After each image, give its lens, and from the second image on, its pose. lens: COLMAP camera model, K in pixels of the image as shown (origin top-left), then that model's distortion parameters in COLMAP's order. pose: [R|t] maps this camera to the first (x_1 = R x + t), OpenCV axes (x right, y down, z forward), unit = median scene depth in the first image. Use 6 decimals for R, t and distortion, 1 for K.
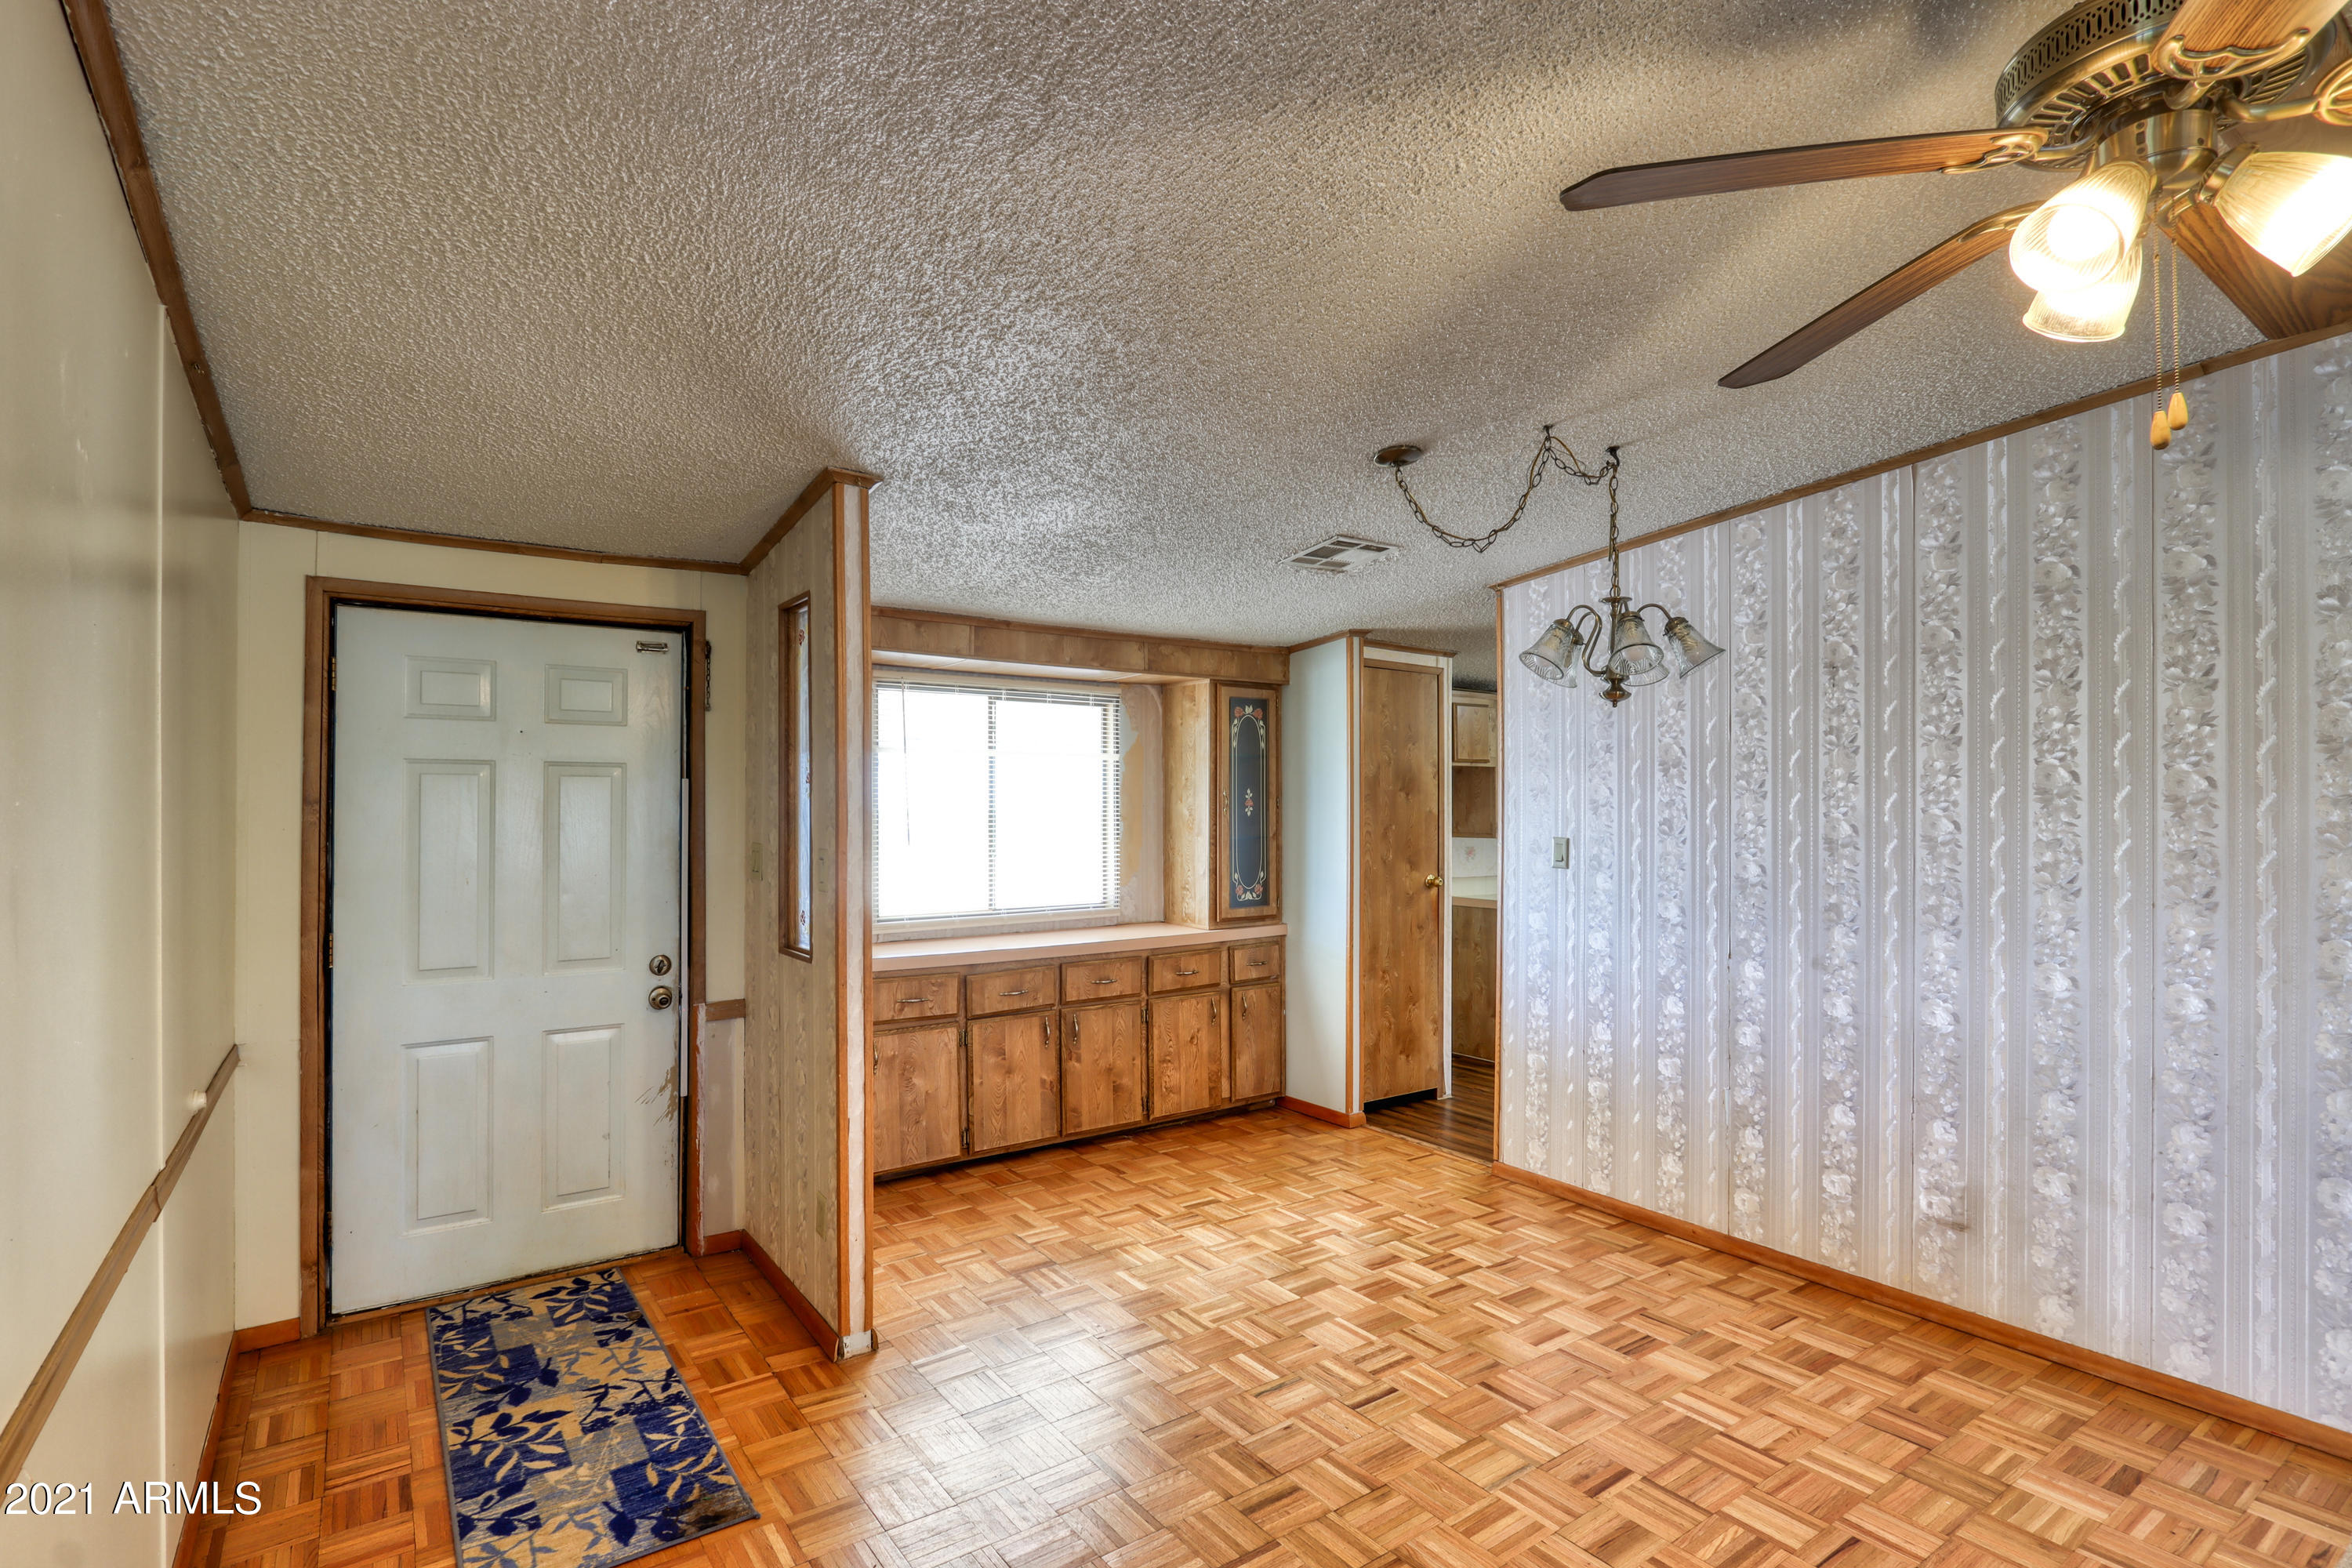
lens RADIAL K [[1142.4, 0, 1147.4], [0, 1142.4, 790.8], [0, 0, 1]] dist [-0.013627, 0.000153]
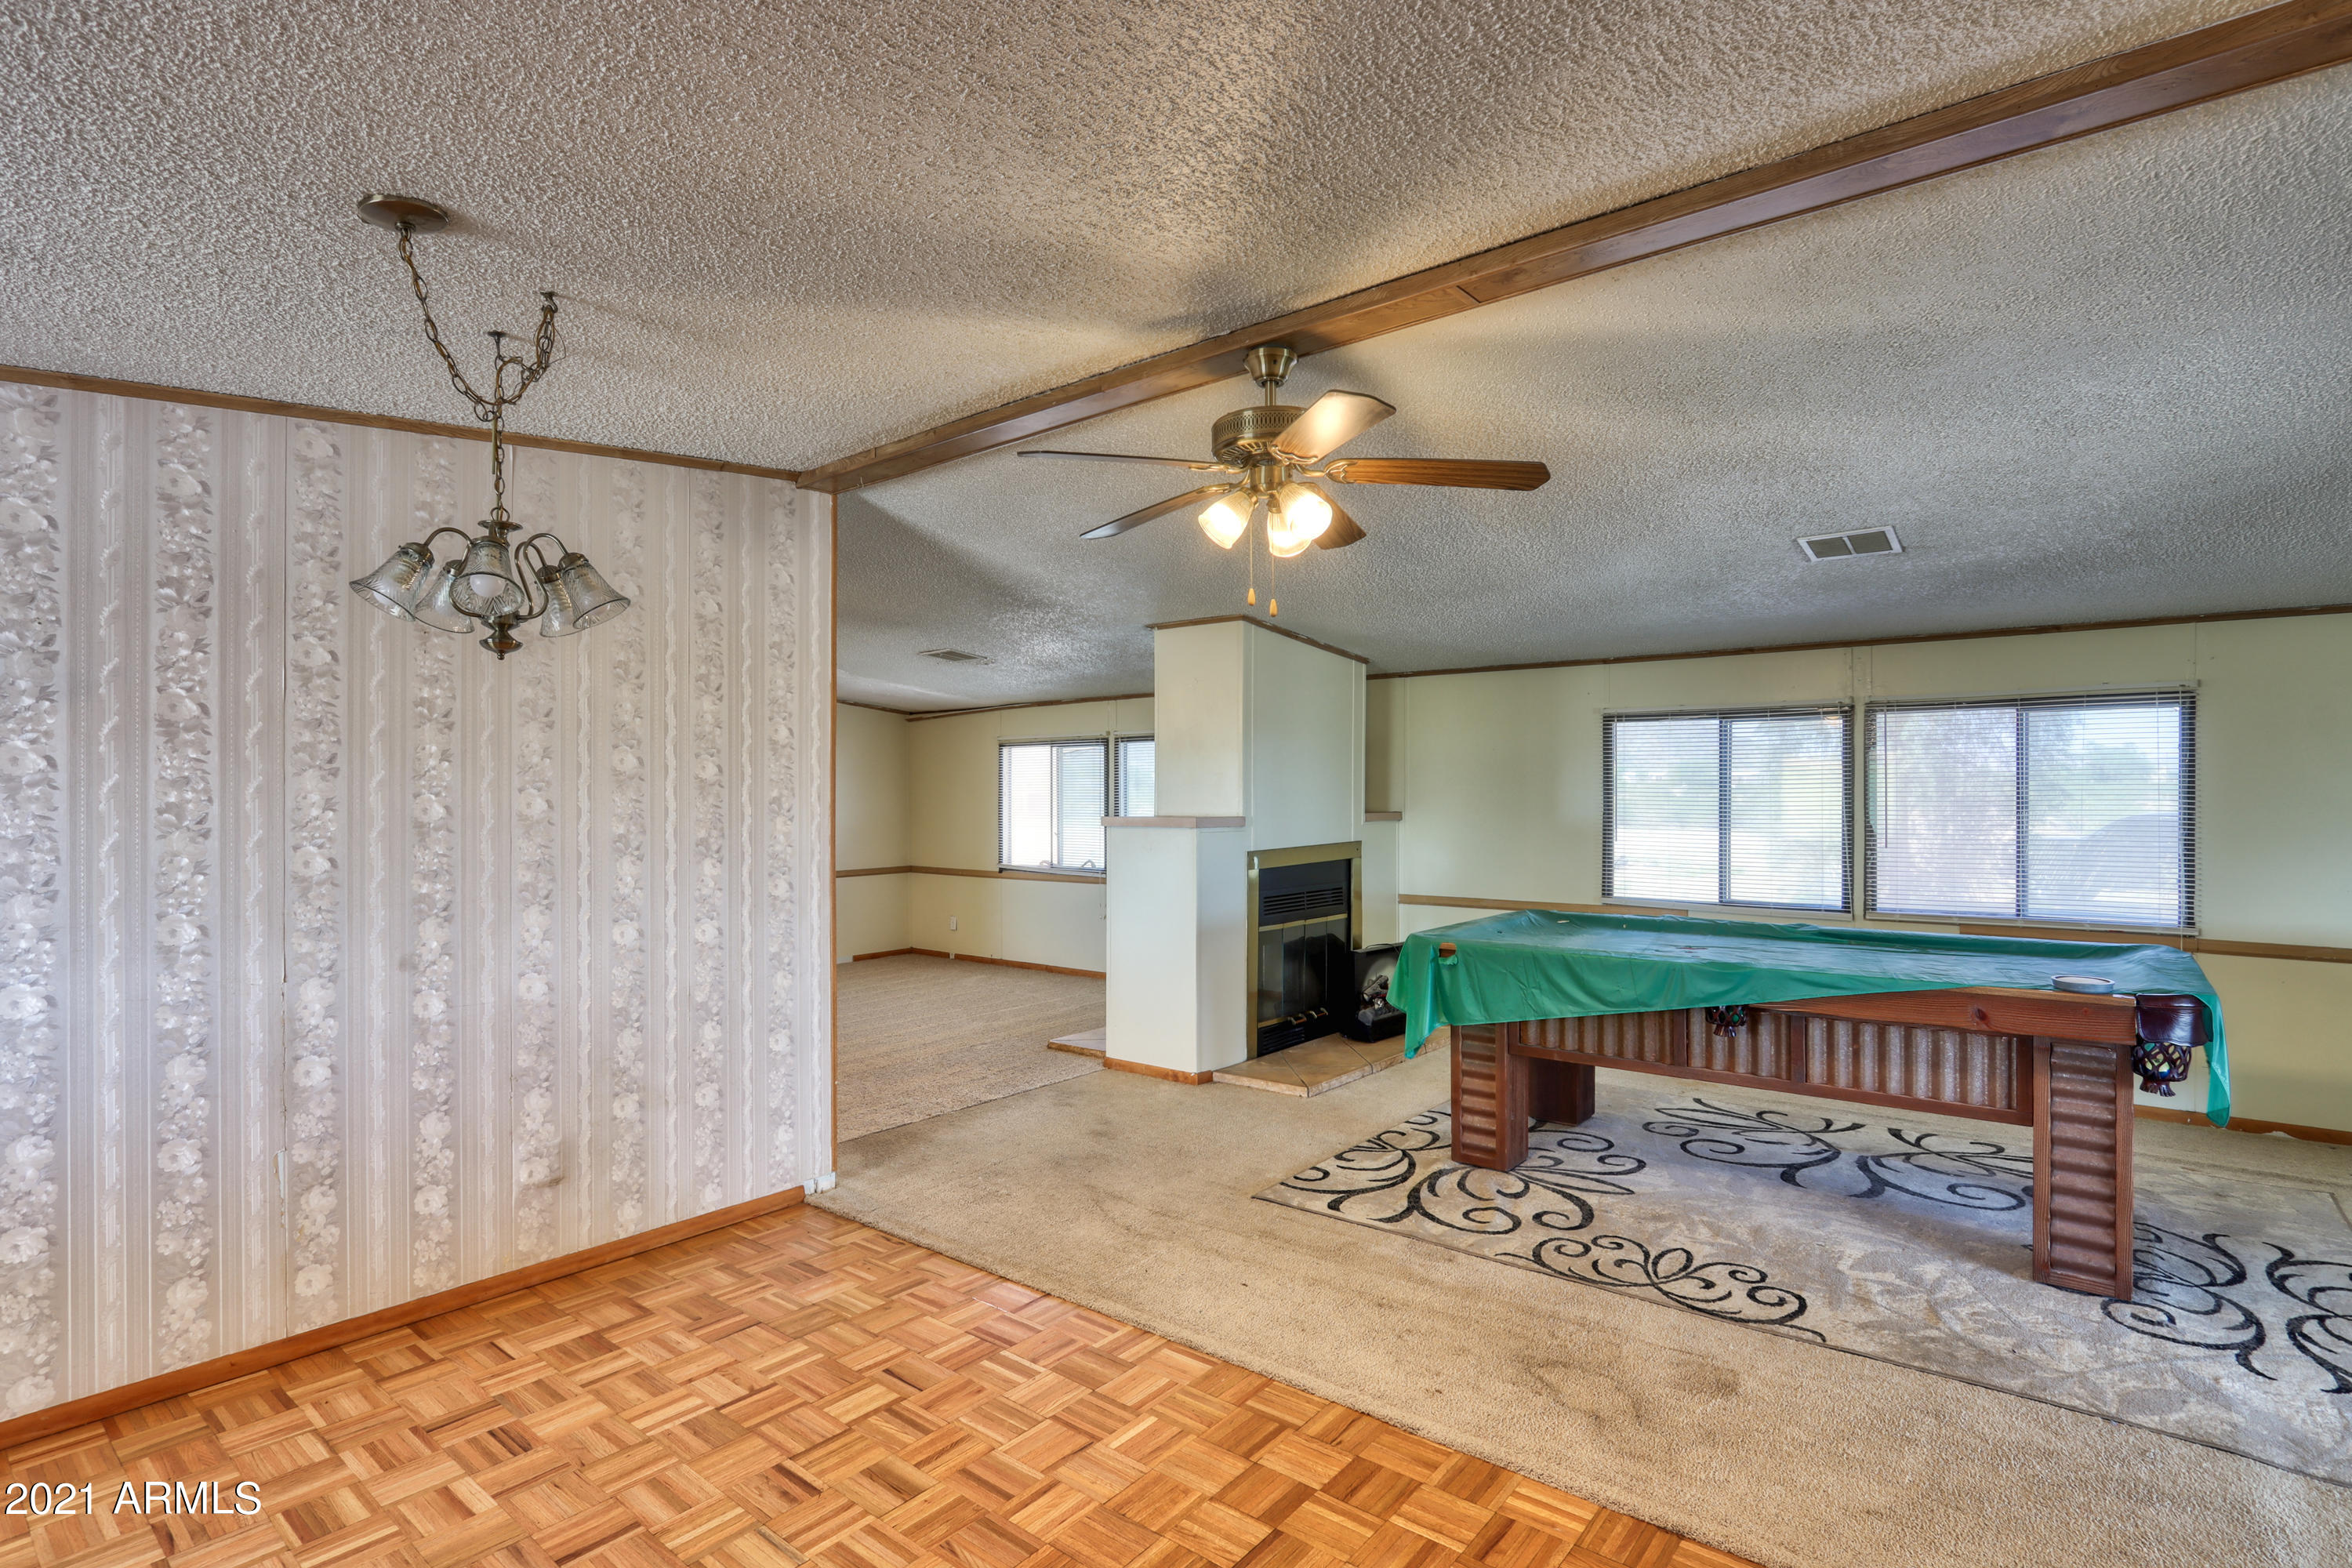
lens RADIAL K [[1142.4, 0, 1181.9], [0, 1142.4, 784.8], [0, 0, 1]] dist [-0.013627, 0.000153]
pose [[-0.289773, 0.004702, 0.957084, -0.349435], [-0.008716, 0.999933, -0.007552, 0.010734], [-0.957056, -0.010530, -0.289713, 0.547044]]
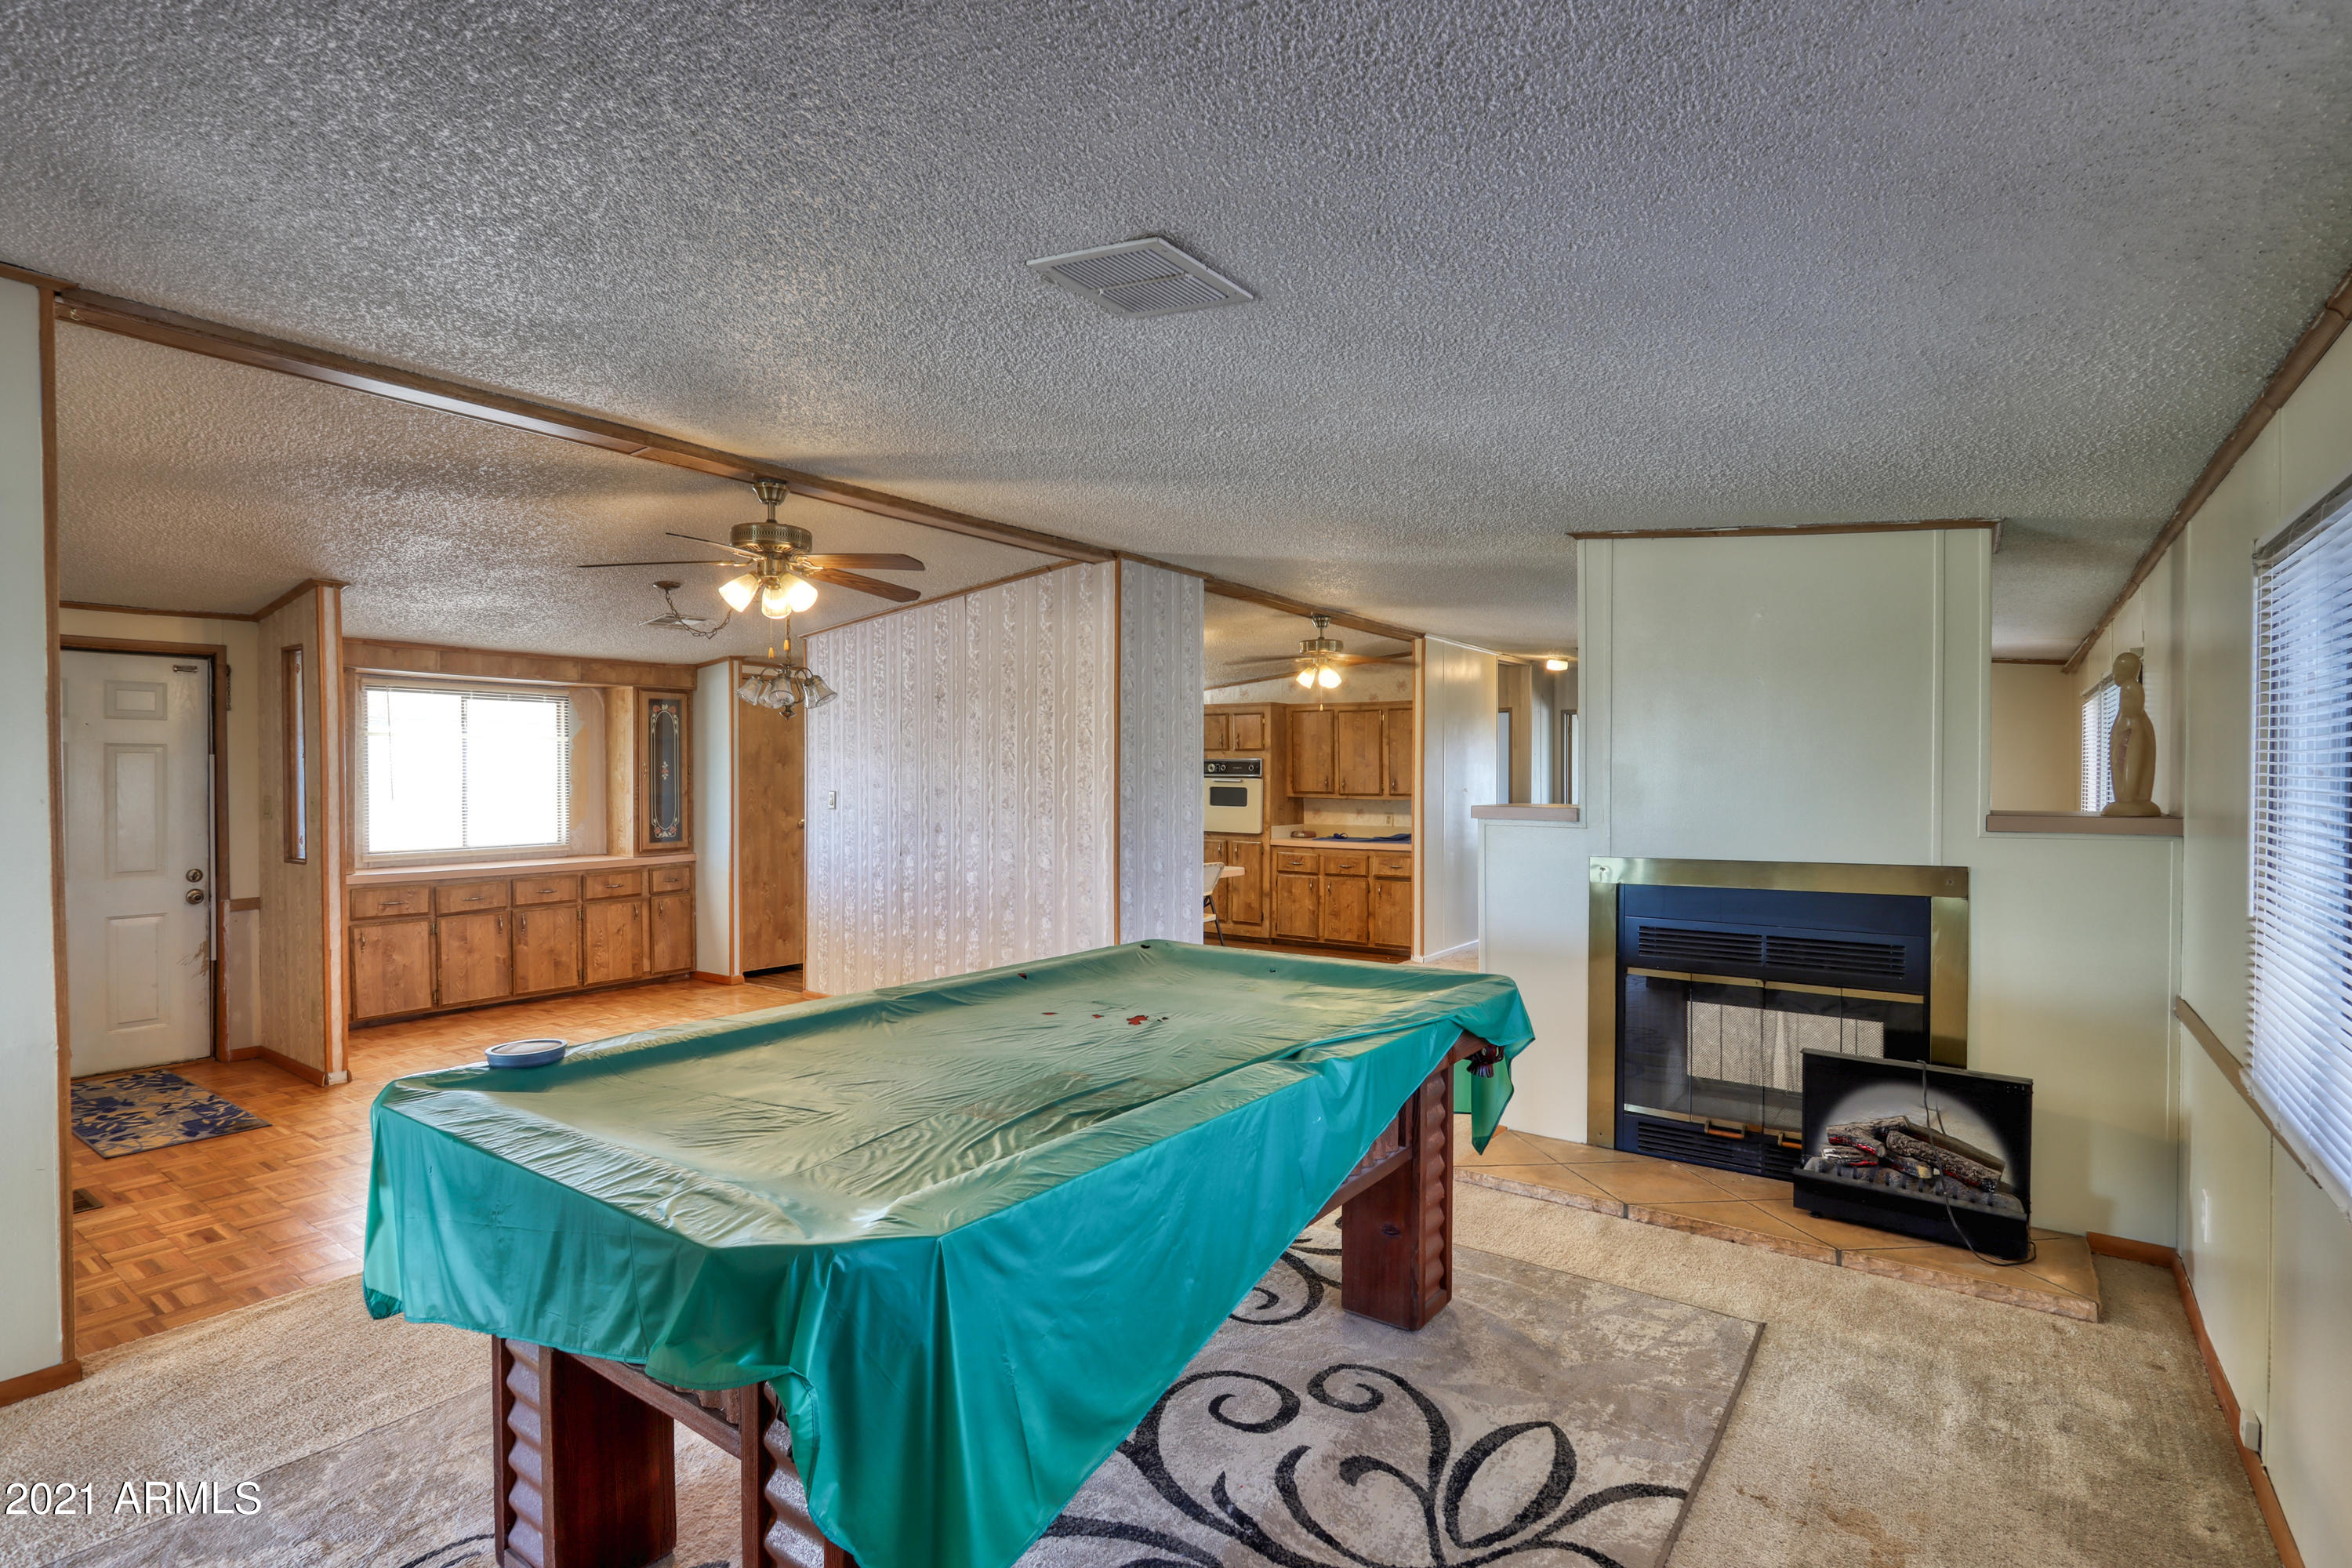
lens RADIAL K [[1142.4, 0, 1144.9], [0, 1142.4, 783.4], [0, 0, 1]] dist [-0.013627, 0.000153]
pose [[0.947053, -0.004413, 0.321046, 0.255063], [-0.001585, 0.999829, 0.018419, -0.001679], [-0.321072, -0.017952, 0.946885, -0.732431]]
